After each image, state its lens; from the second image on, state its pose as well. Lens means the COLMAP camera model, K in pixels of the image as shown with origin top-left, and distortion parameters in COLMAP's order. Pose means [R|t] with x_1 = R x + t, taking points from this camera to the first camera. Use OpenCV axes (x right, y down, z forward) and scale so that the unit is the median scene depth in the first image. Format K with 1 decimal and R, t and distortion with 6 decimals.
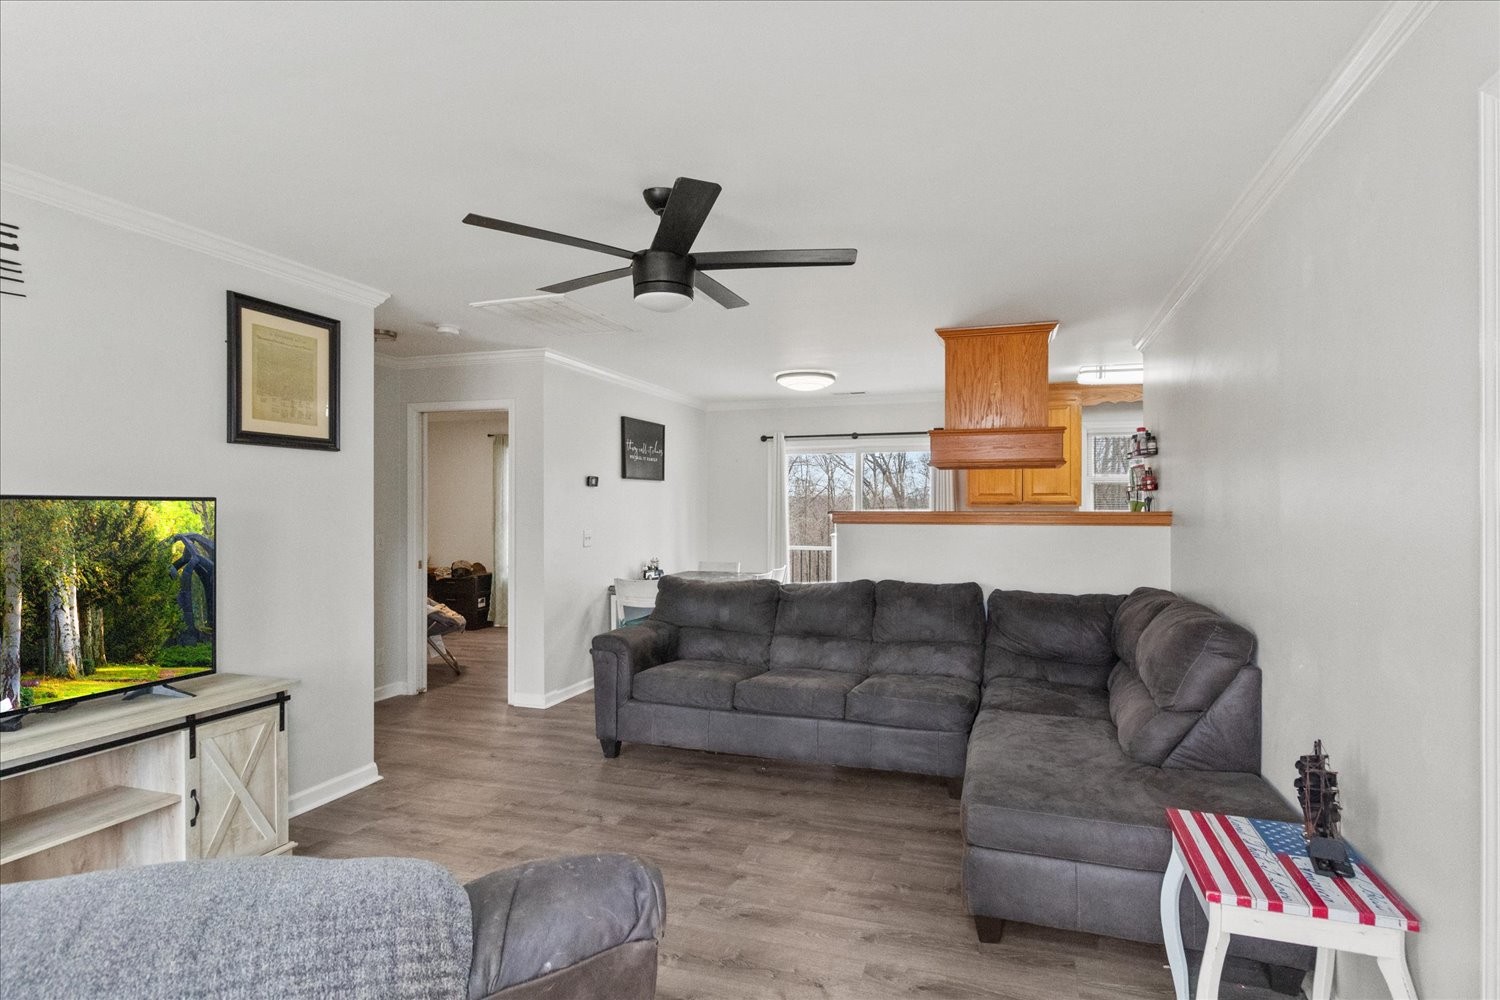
lens RADIAL K [[788.4, 0, 773.3], [0, 788.4, 507.5], [0, 0, 1]] dist [-0.001037, -0.002968]
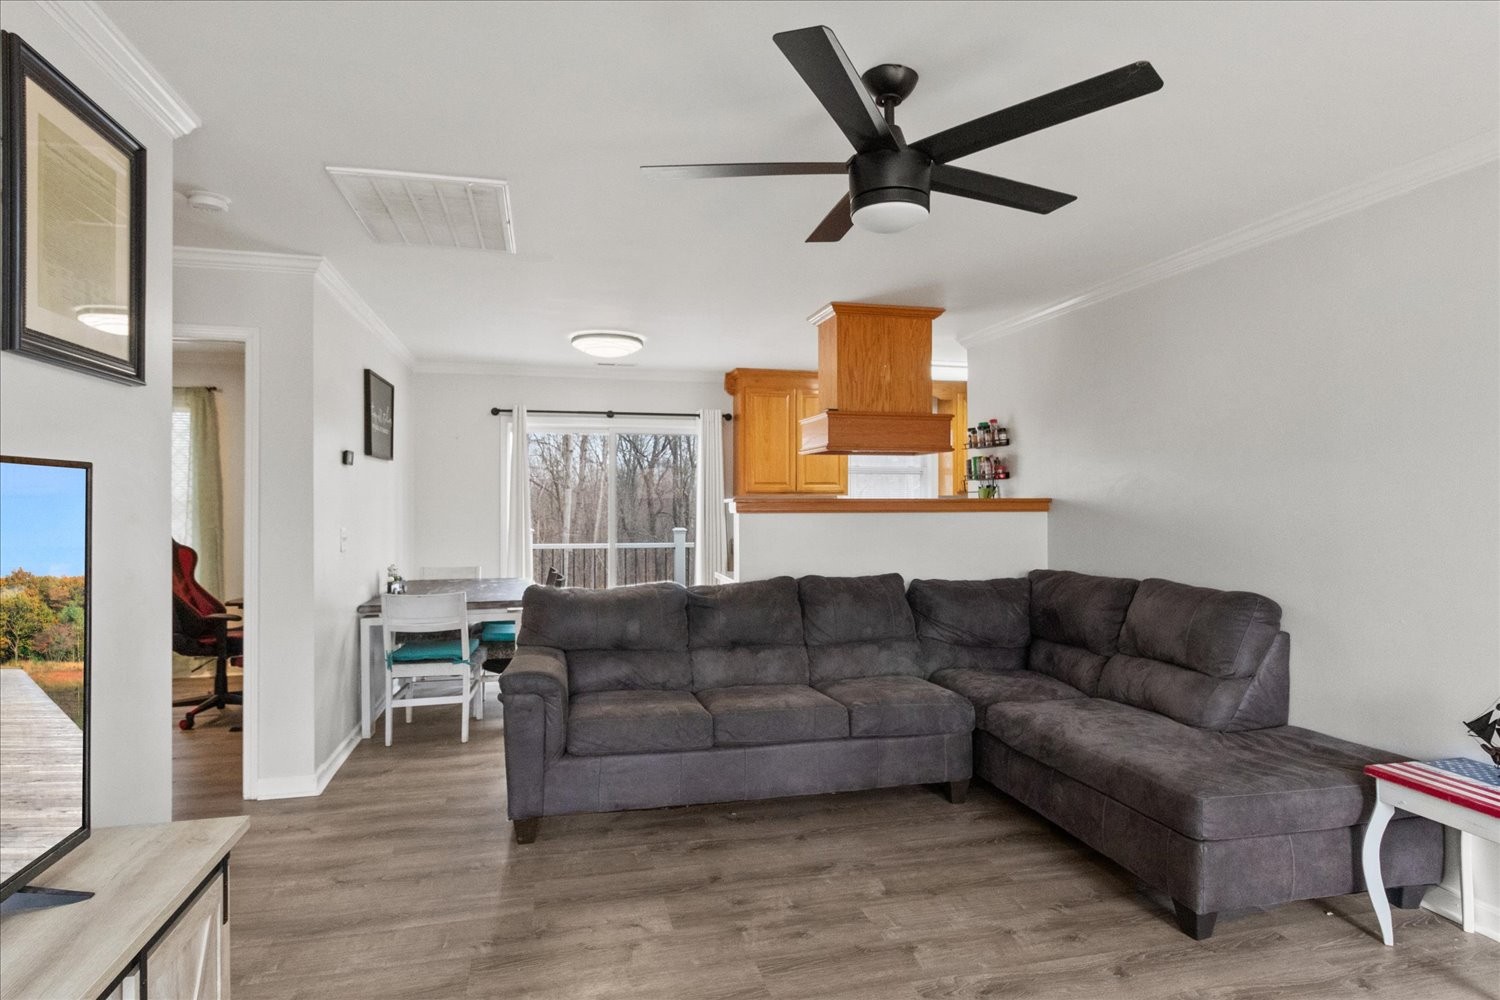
lens RADIAL K [[830.7, 0, 772.0], [0, 830.7, 493.9], [0, 0, 1]] dist [0.001579, -0.001209]
pose [[0.846211, 0.002505, 0.532842, -0.447994], [0.002146, 0.999965, -0.008110, 0.008336], [-0.532843, 0.008007, 0.846176, 0.258301]]
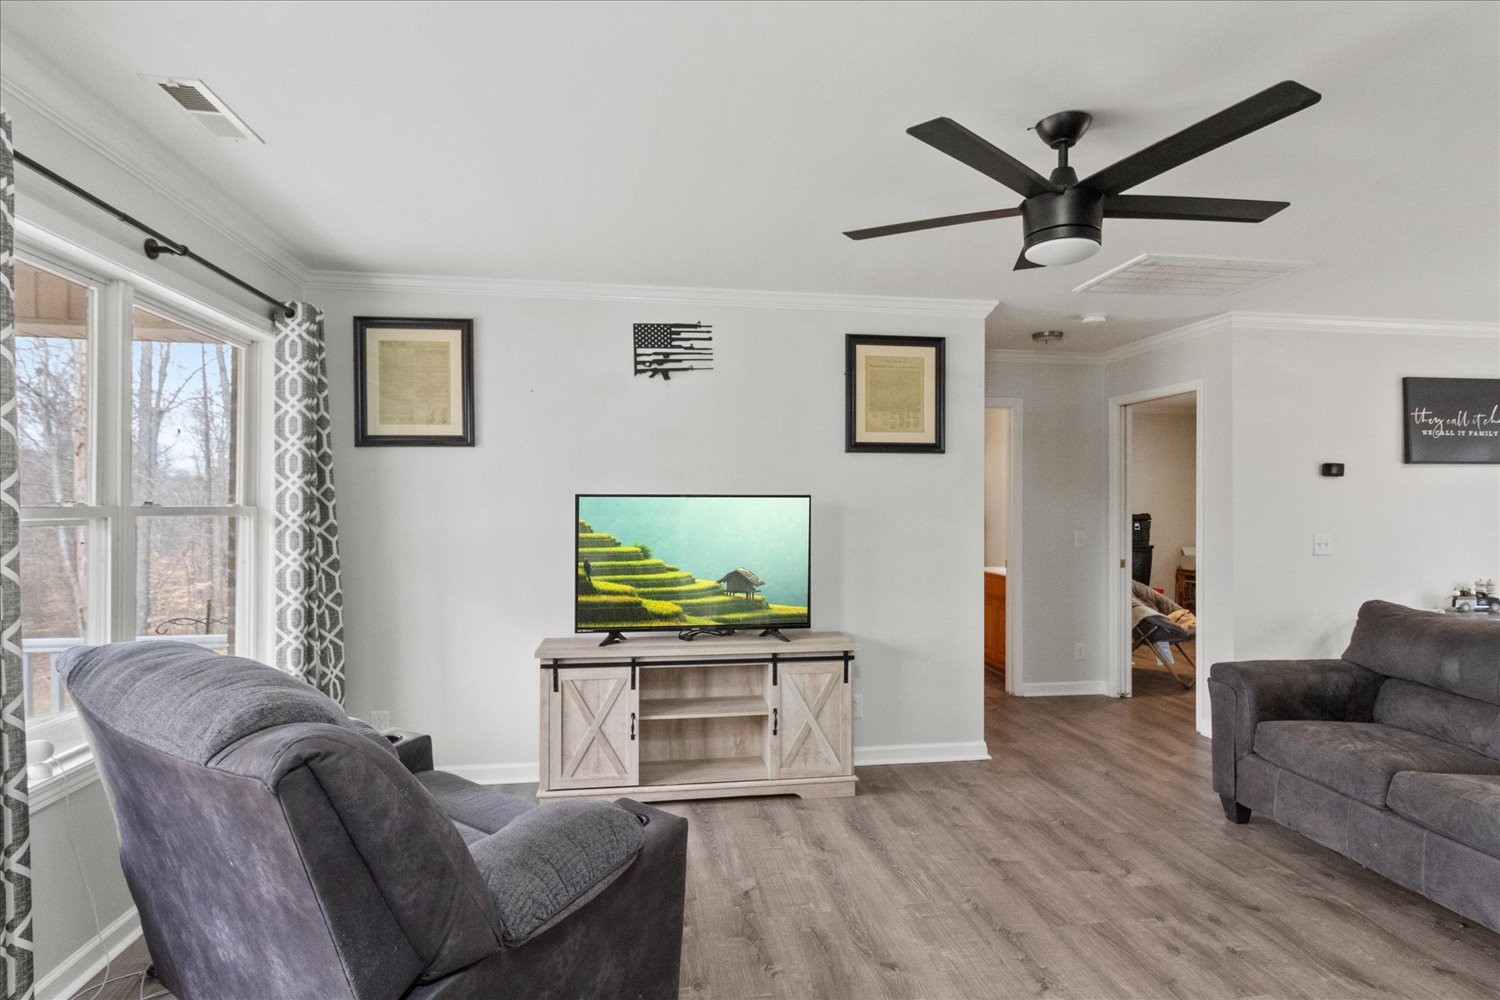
lens RADIAL K [[788.4, 0, 737.9], [0, 788.4, 502.4], [0, 0, 1]] dist [-0.001037, -0.002968]
pose [[0.427424, -0.003131, -0.904046, 0.311426], [-0.001833, 0.999989, -0.004330, 0.003879], [0.904050, 0.003508, 0.427413, 0.230879]]
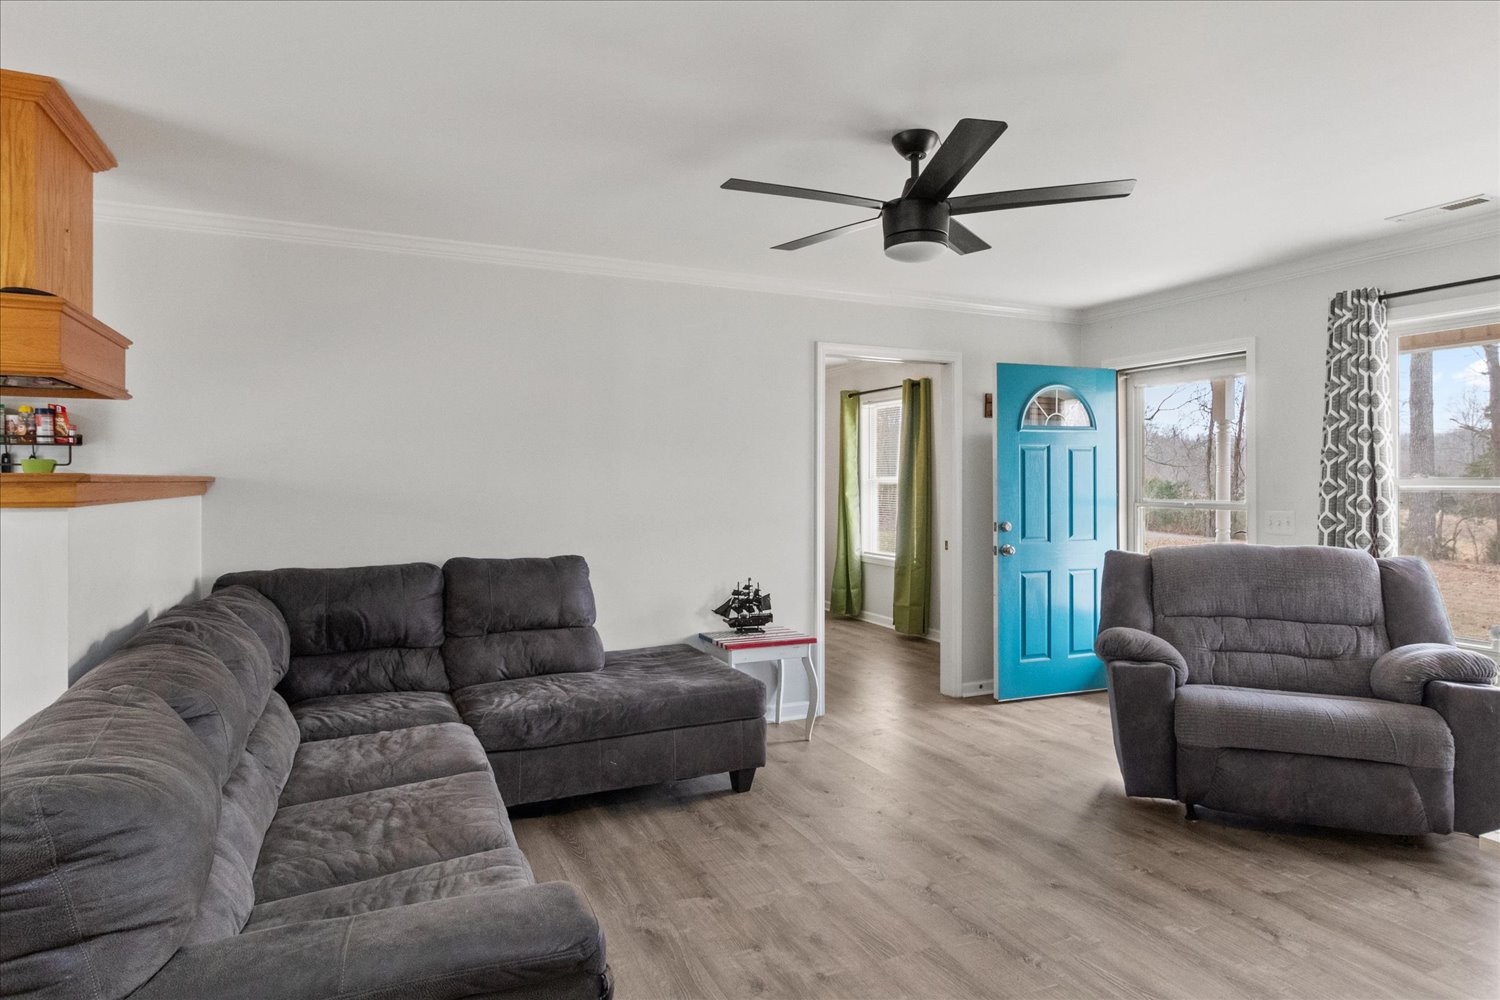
lens RADIAL K [[830.7, 0, 740.1], [0, 830.7, 480.4], [0, 0, 1]] dist [0.001579, -0.001209]
pose [[-0.660424, 0.002143, 0.750890, -0.505579], [-0.000955, 0.999993, -0.003694, 0.011402], [-0.750892, -0.003156, -0.660417, 1.226634]]
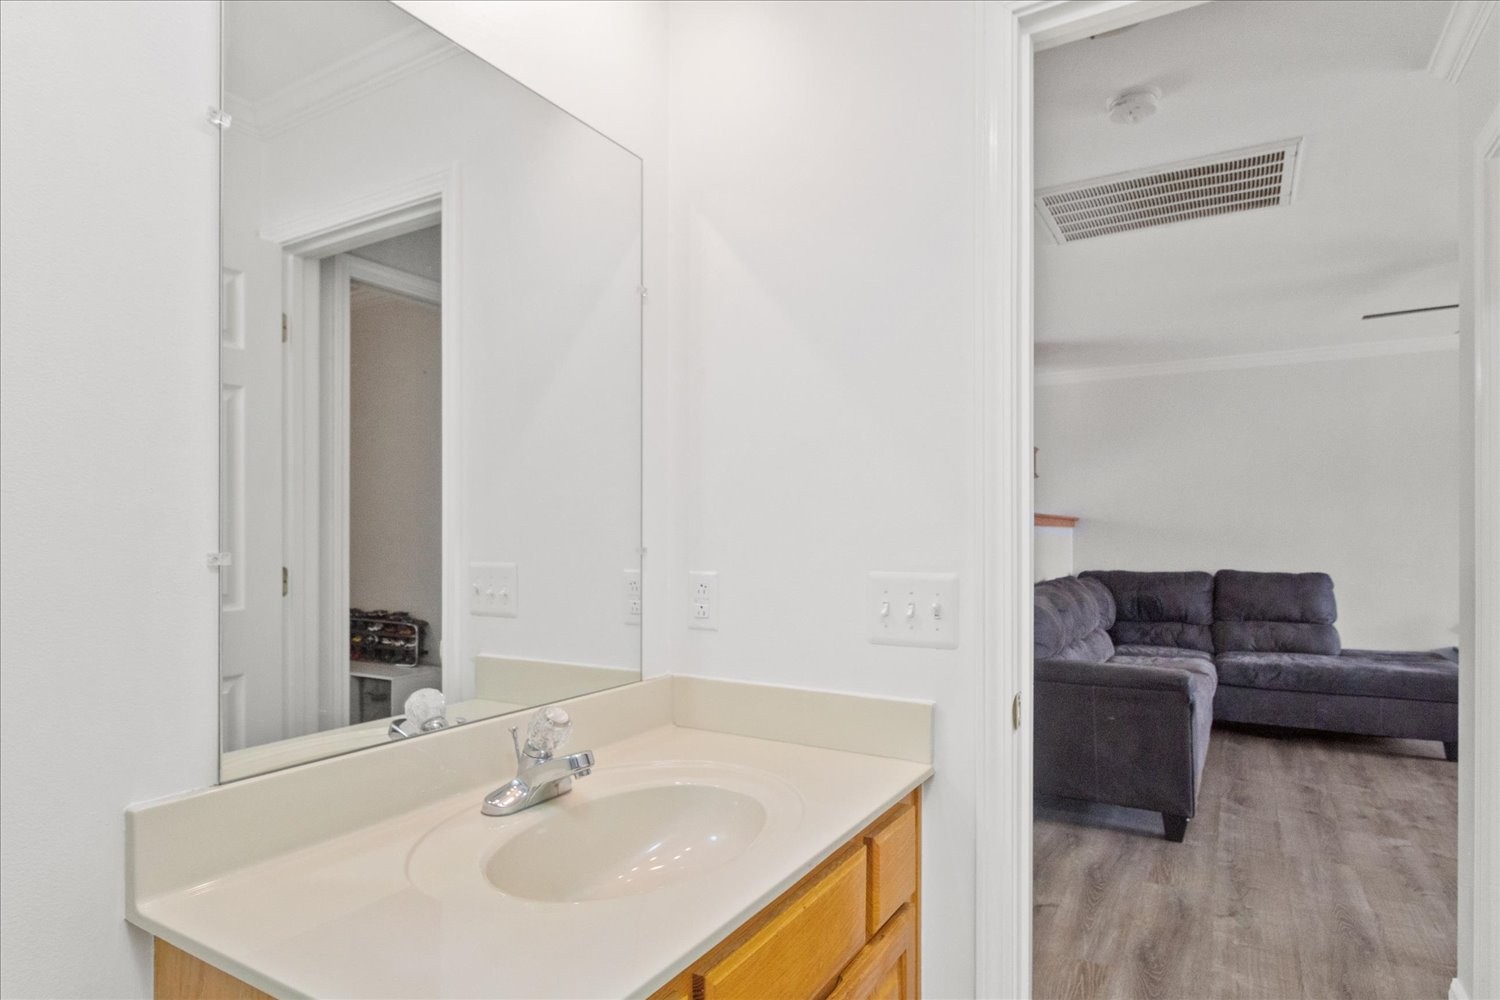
lens RADIAL K [[789.2, 0, 780.0], [0, 789.2, 524.4], [0, 0, 1]] dist [0.002117, -0.000486]
pose [[0.226240, 0.006039, 0.974053, -1.083123], [0.003722, 0.999968, -0.007064, 0.027186], [-0.974064, 0.005224, 0.226210, 1.277617]]
